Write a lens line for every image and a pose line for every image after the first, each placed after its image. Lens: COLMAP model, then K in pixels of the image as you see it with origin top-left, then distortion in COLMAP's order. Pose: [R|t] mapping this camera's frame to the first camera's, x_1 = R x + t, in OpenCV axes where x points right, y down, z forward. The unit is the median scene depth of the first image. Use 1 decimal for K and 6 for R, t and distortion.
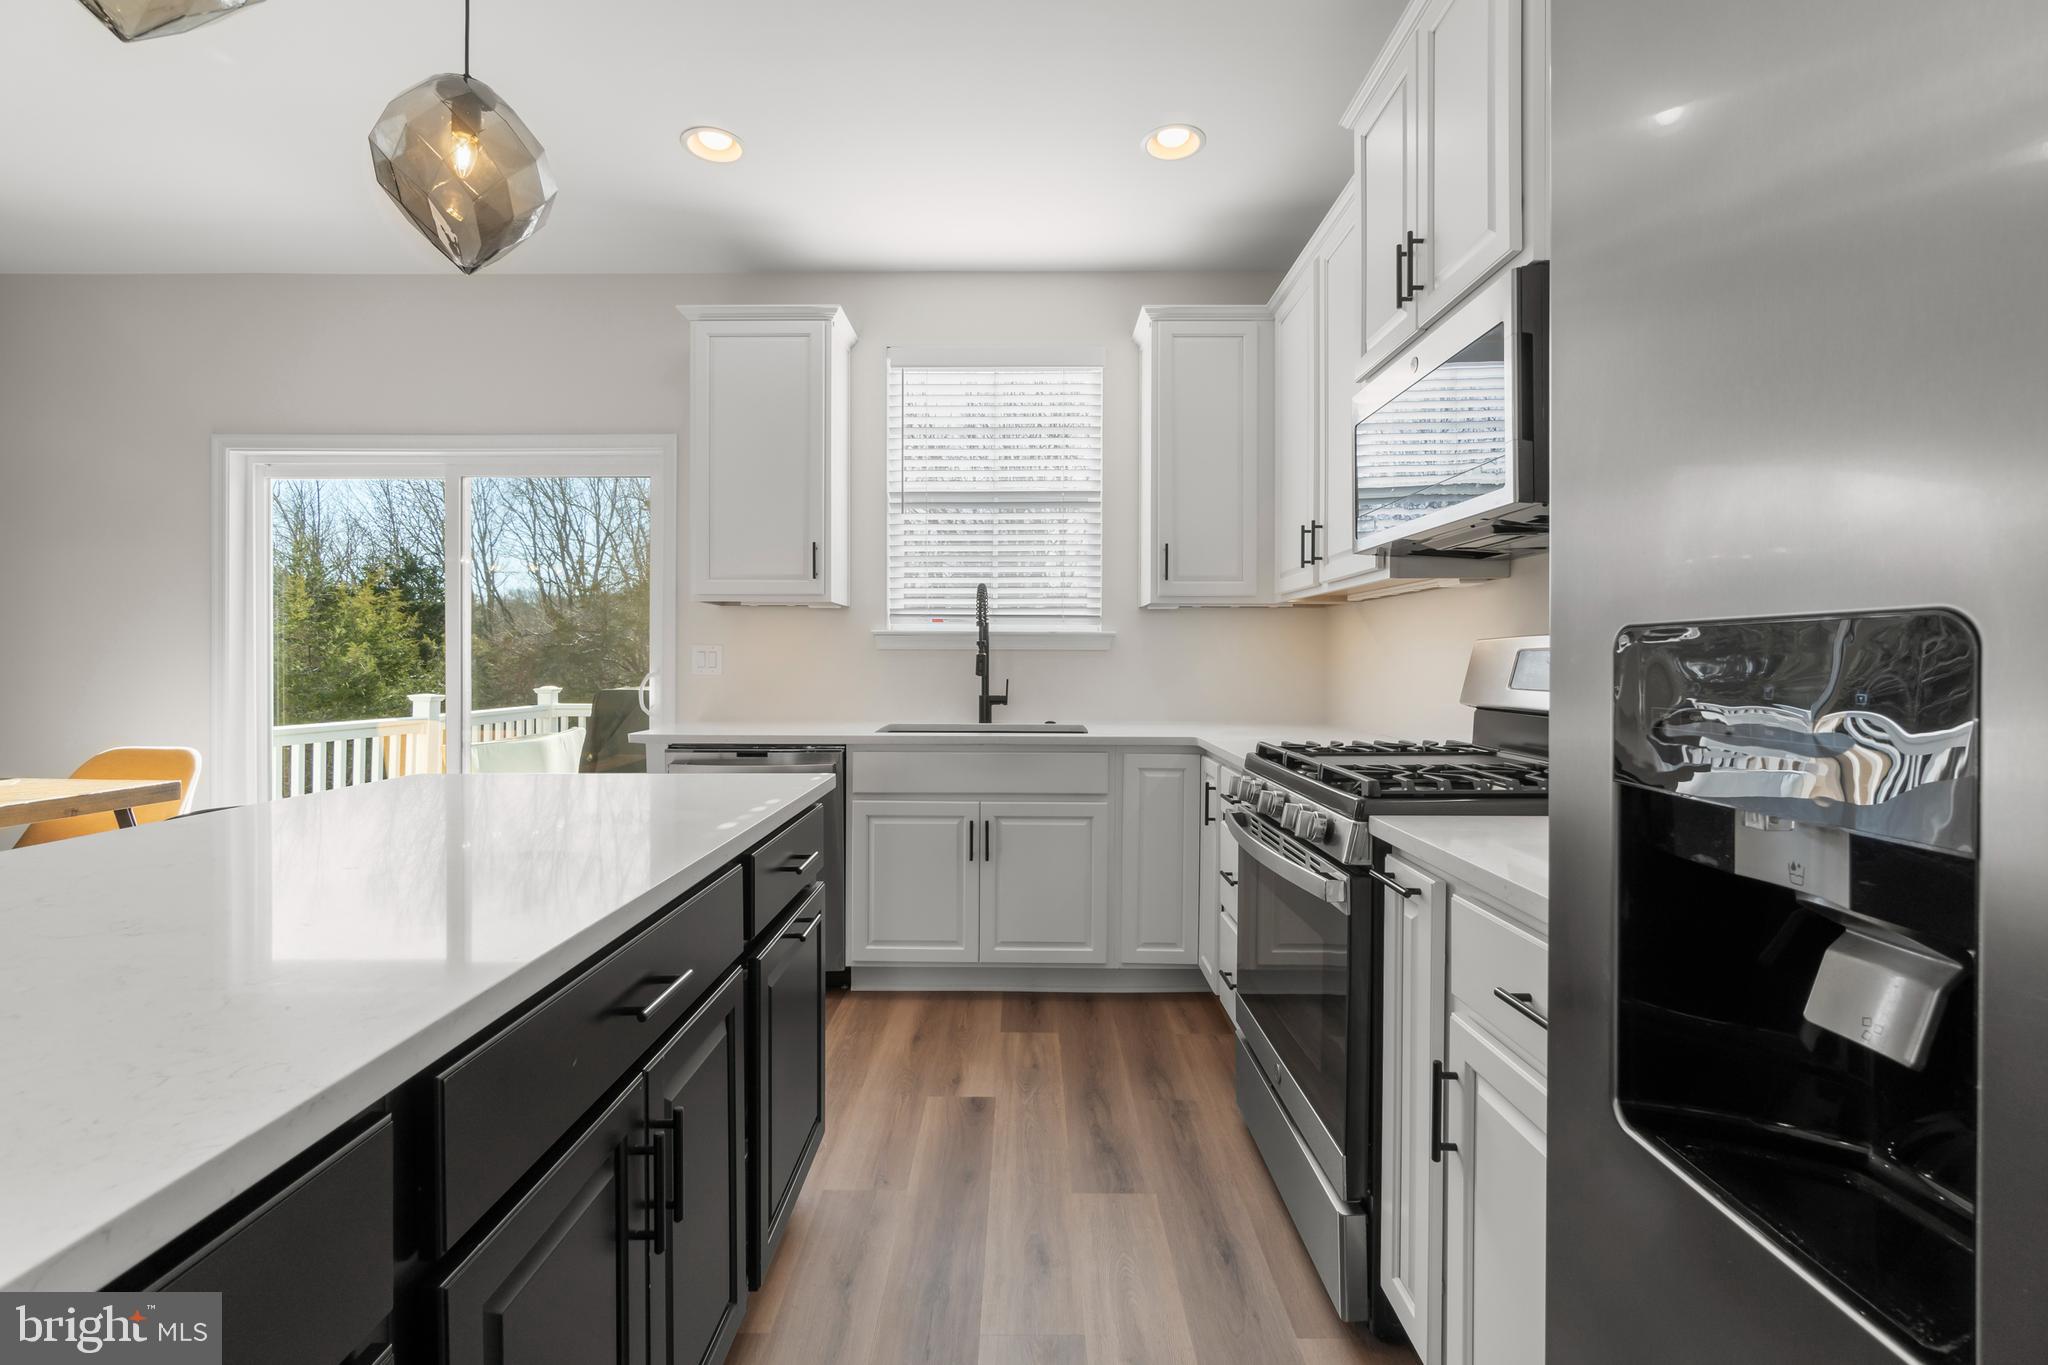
lens RADIAL K [[900.5, 0, 1020.4], [0, 900.5, 663.9], [0, 0, 1]] dist [0.000132, 0.000039]
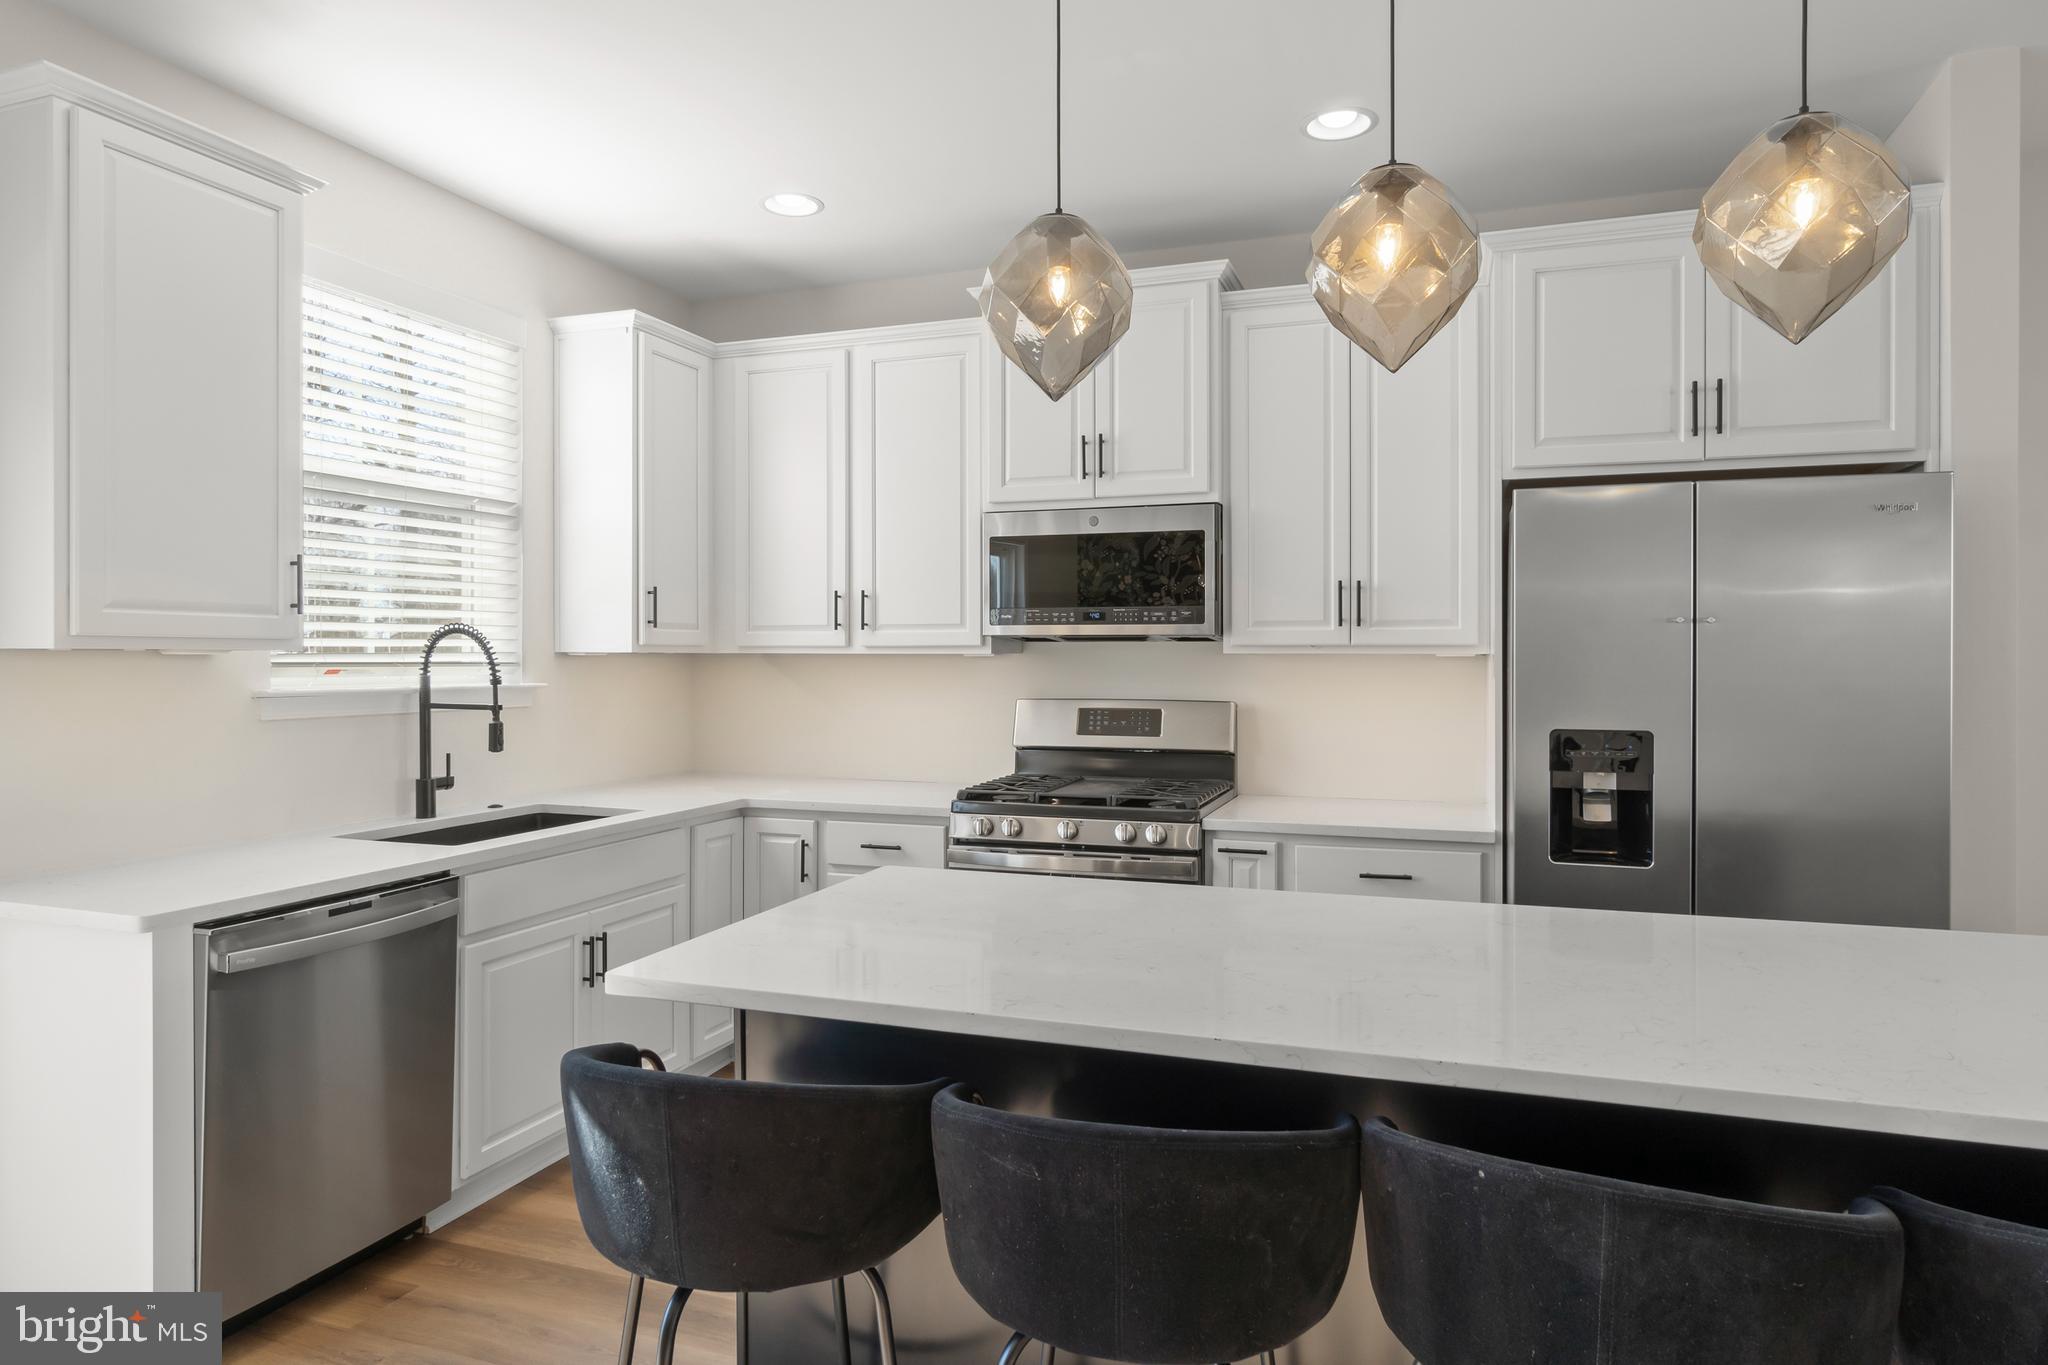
lens RADIAL K [[1231.5, 0, 1025.1], [0, 1231.5, 656.7], [0, 0, 1]] dist [0.000235, -0.000101]
pose [[0.320578, -0.003312, 0.947216, -0.861617], [0.001954, 0.999994, 0.002835, -0.066965], [-0.947220, 0.000942, 0.320583, 0.262360]]
